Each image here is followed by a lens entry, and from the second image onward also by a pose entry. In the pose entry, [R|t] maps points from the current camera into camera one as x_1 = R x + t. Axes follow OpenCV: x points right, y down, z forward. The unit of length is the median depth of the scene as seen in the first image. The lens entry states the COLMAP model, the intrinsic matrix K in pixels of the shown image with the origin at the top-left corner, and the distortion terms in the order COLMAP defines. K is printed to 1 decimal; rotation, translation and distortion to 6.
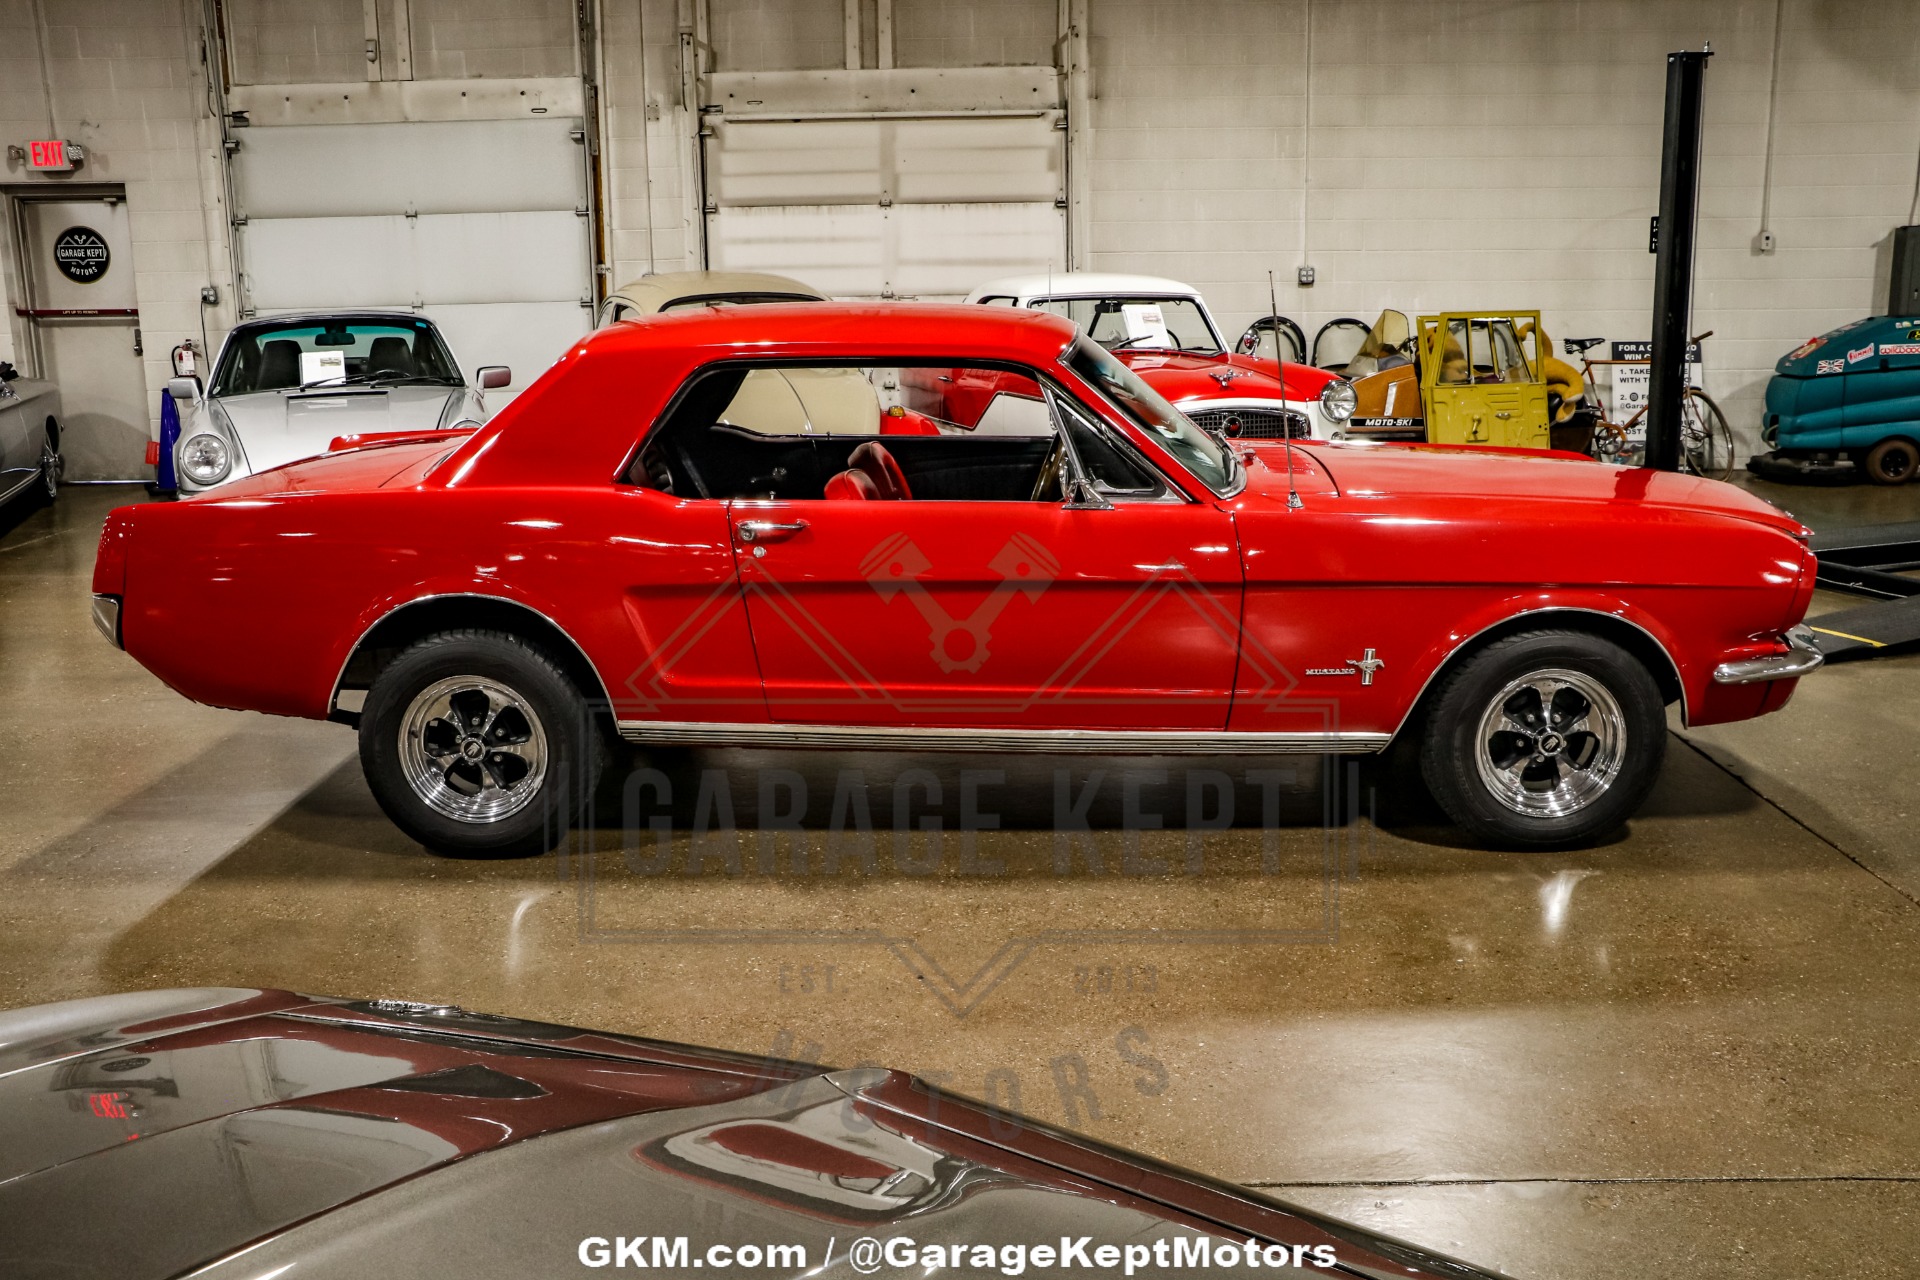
lens RADIAL K [[1839.4, 0, 988.8], [0, 1839.4, 662.5], [0, 0, 1]] dist [-0.154761, 0.241058]
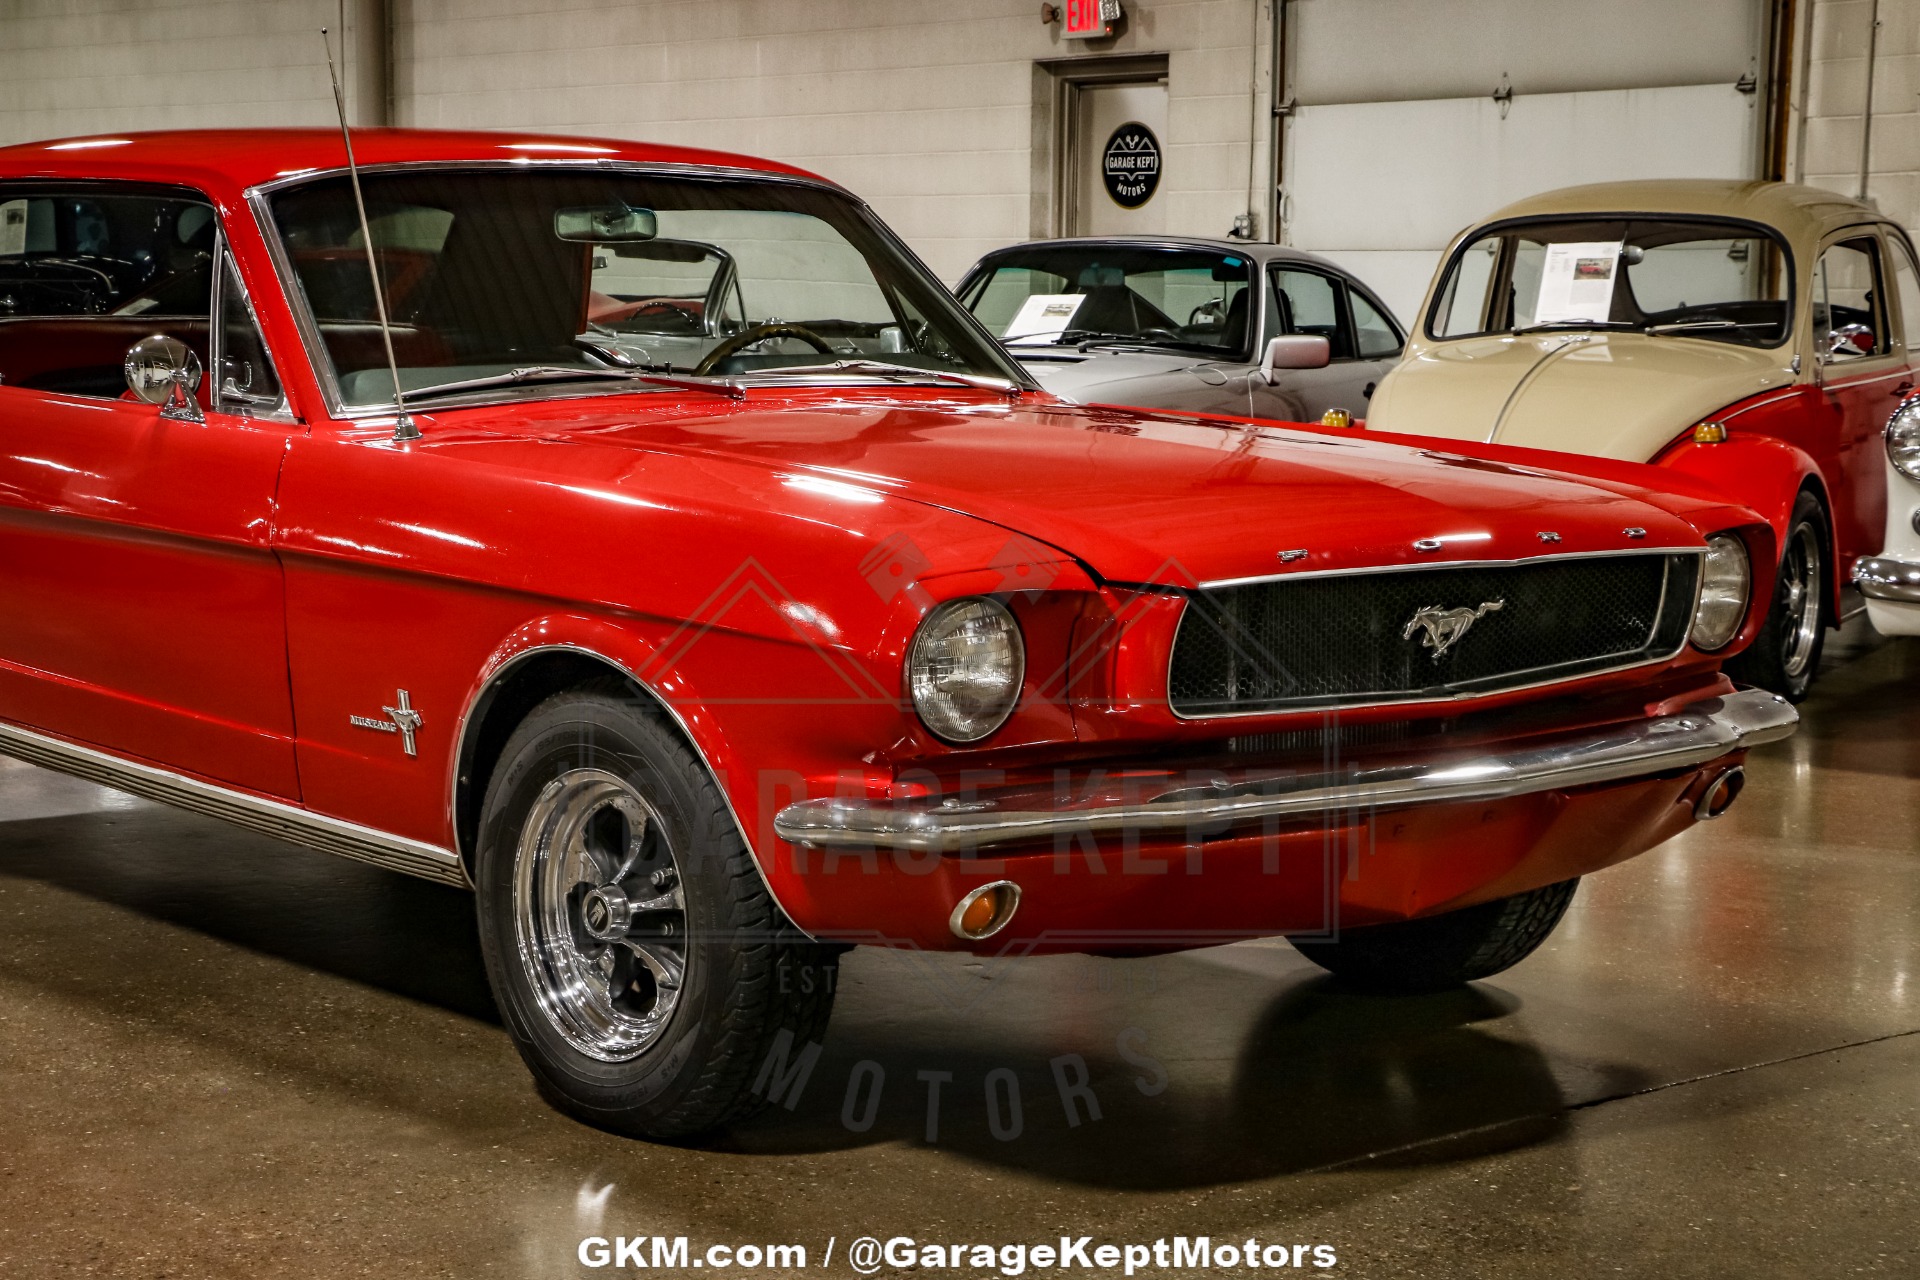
lens RADIAL K [[3407.6, 0, 960.0], [0, 3407.6, 640.0], [0, 0, 1]] dist [0.181952, 0.368363]
pose [[0.660500, 0.100896, -0.744016, 0.417232], [-0.183728, 0.982523, -0.029864, -0.008481], [0.728000, 0.156422, 0.667494, 0.154040]]
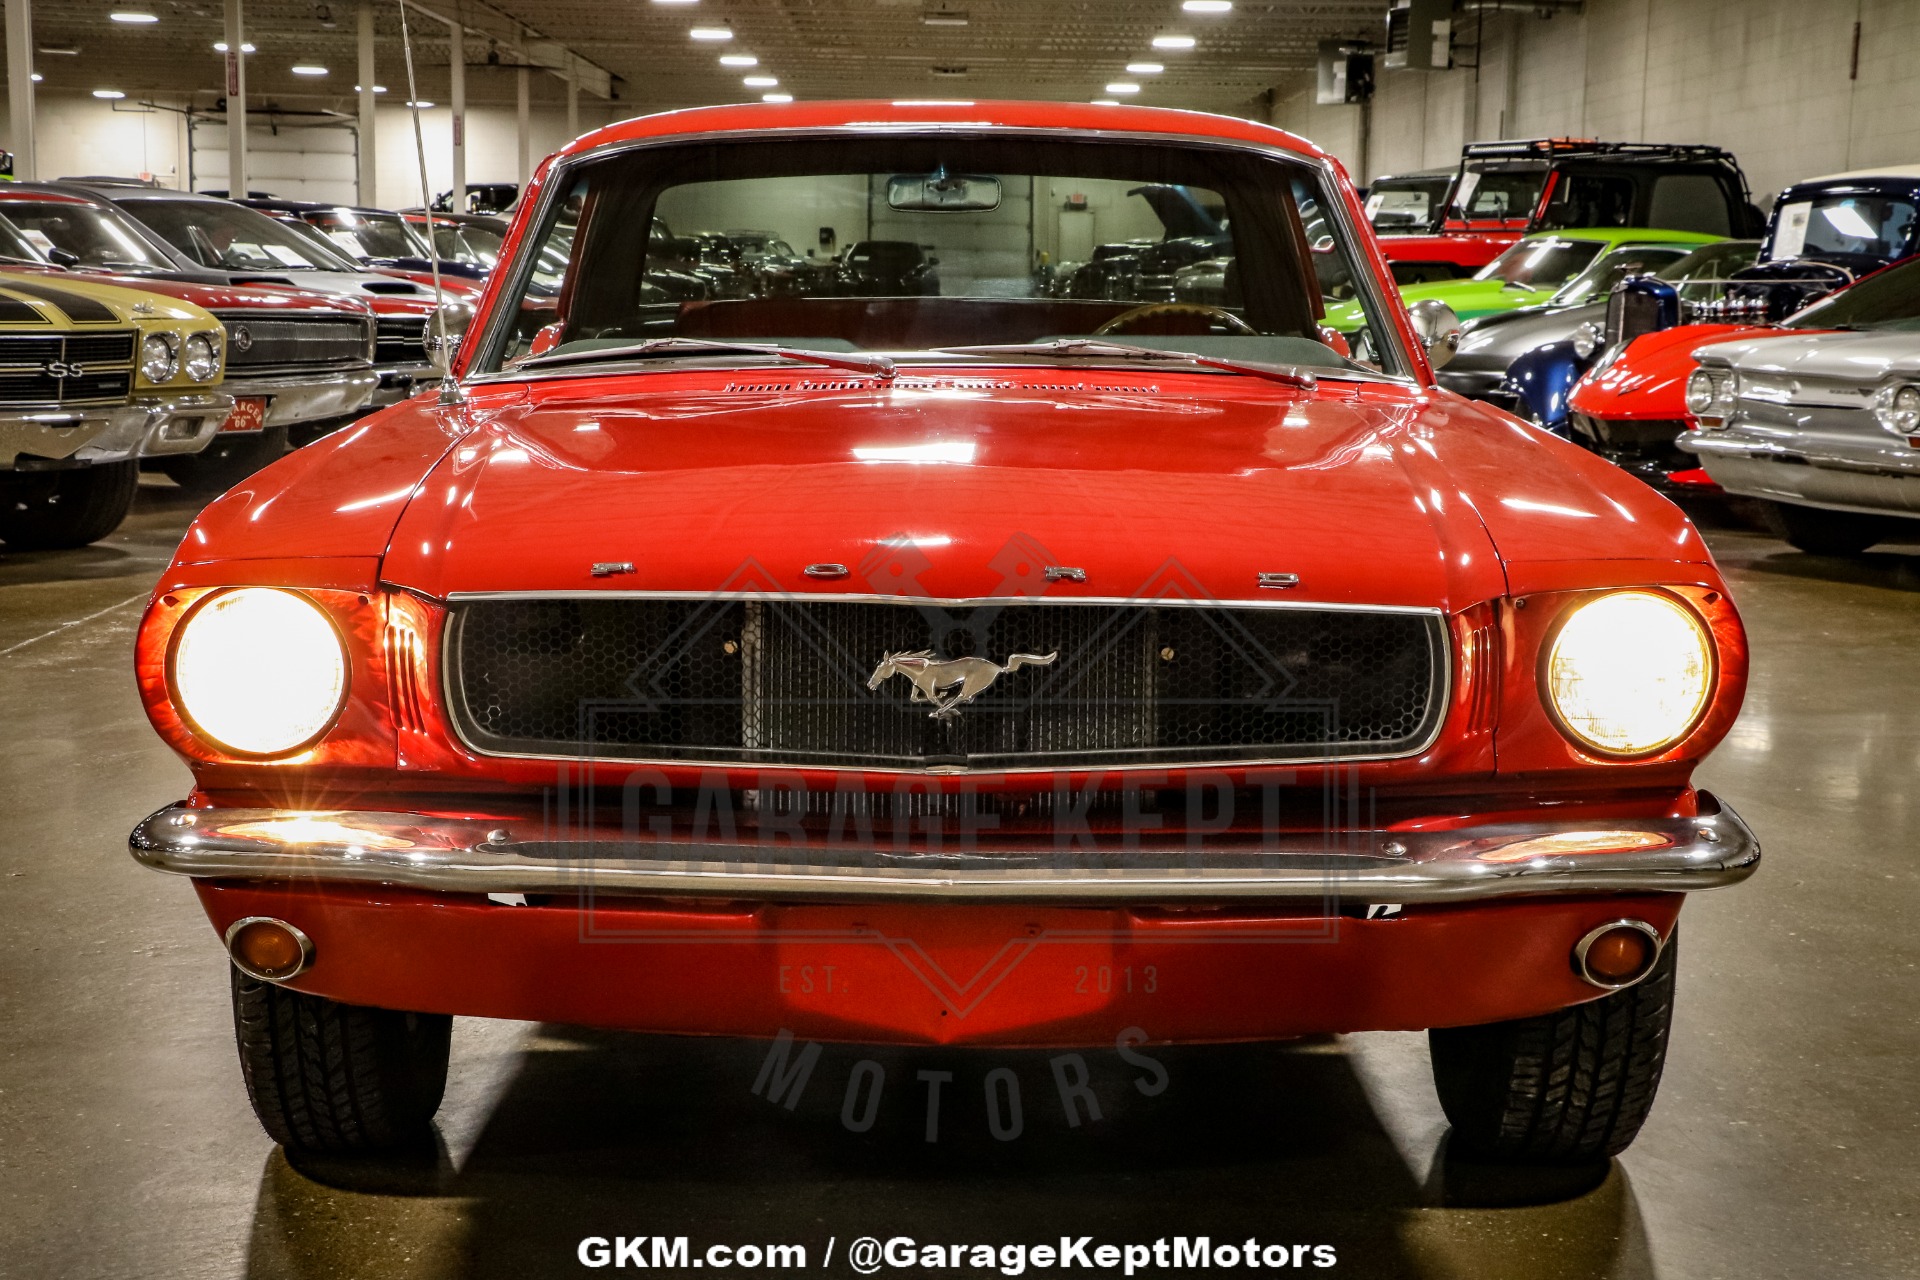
lens RADIAL K [[3084.0, 0, 960.0], [0, 3084.0, 640.0], [0, 0, 1]] dist [0.149845, 0.061594]
pose [[0.017036, 0.137364, -0.990374, 0.435148], [-0.234416, 0.963459, 0.129599, -0.067630], [0.971987, 0.229952, 0.048613, 0.425052]]
